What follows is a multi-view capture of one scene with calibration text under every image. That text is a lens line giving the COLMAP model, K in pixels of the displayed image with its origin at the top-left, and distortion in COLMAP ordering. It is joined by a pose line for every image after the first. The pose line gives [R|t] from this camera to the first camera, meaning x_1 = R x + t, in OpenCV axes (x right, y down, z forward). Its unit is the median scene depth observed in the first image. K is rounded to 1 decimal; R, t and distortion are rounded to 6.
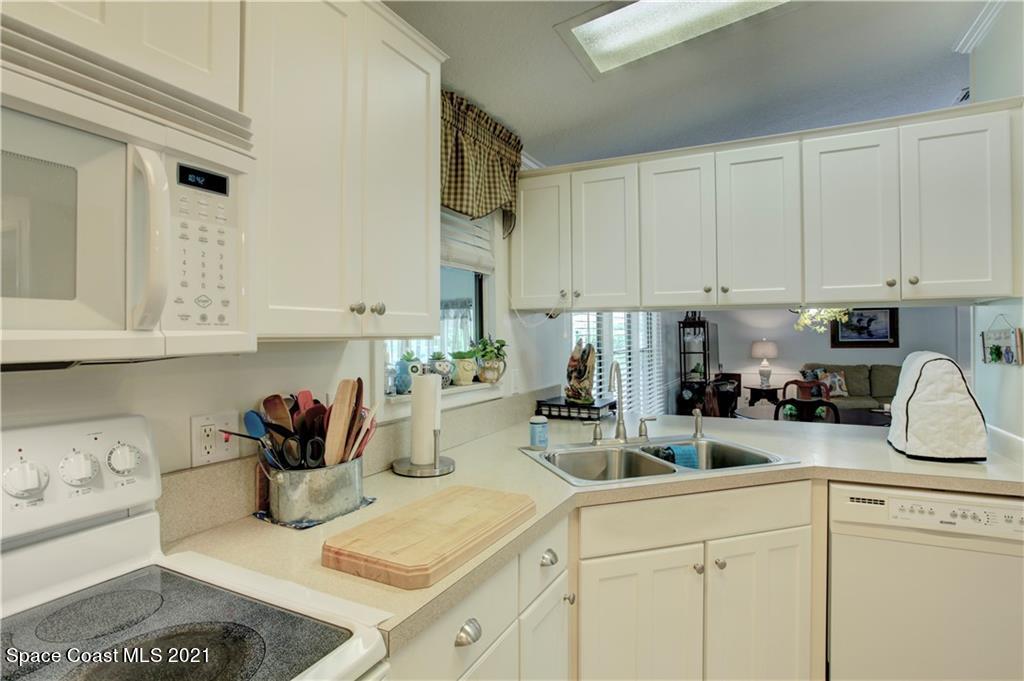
lens RADIAL K [[540.3, 0, 513.3], [0, 540.3, 338.3], [0, 0, 1]] dist [-0.012526, 0.001487]
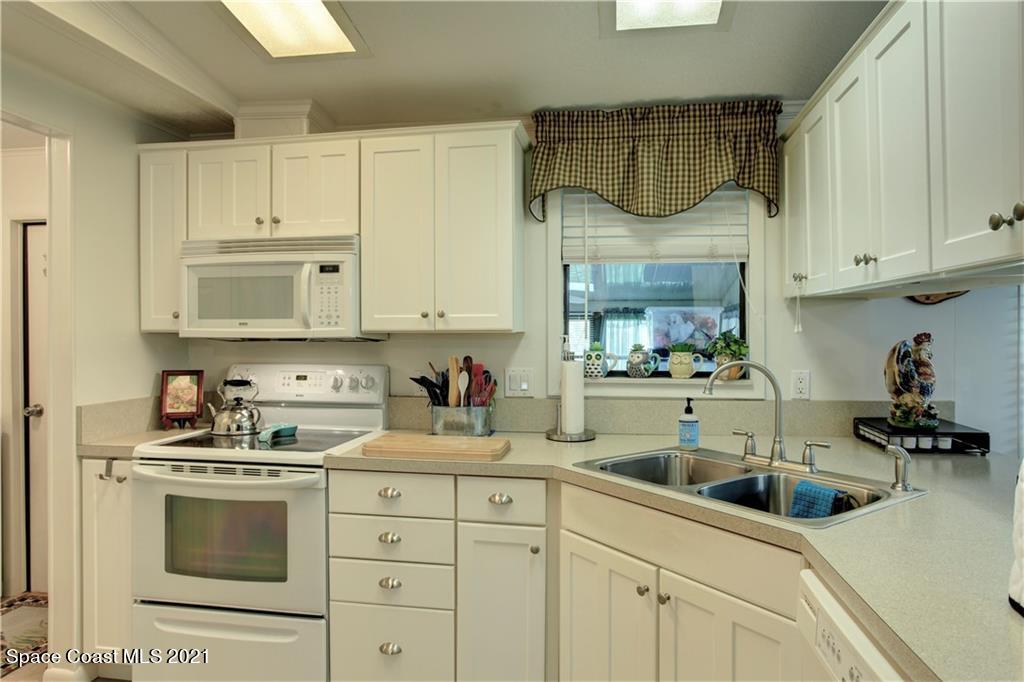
lens RADIAL K [[618.1, 0, 512.5], [0, 618.1, 337.1], [0, 0, 1]] dist [-0.001570, -0.000124]
pose [[0.292722, 0.010037, -0.956145, 2.434307], [-0.003412, 0.999950, 0.009452, -0.002091], [0.956192, 0.000496, 0.292741, 0.950885]]
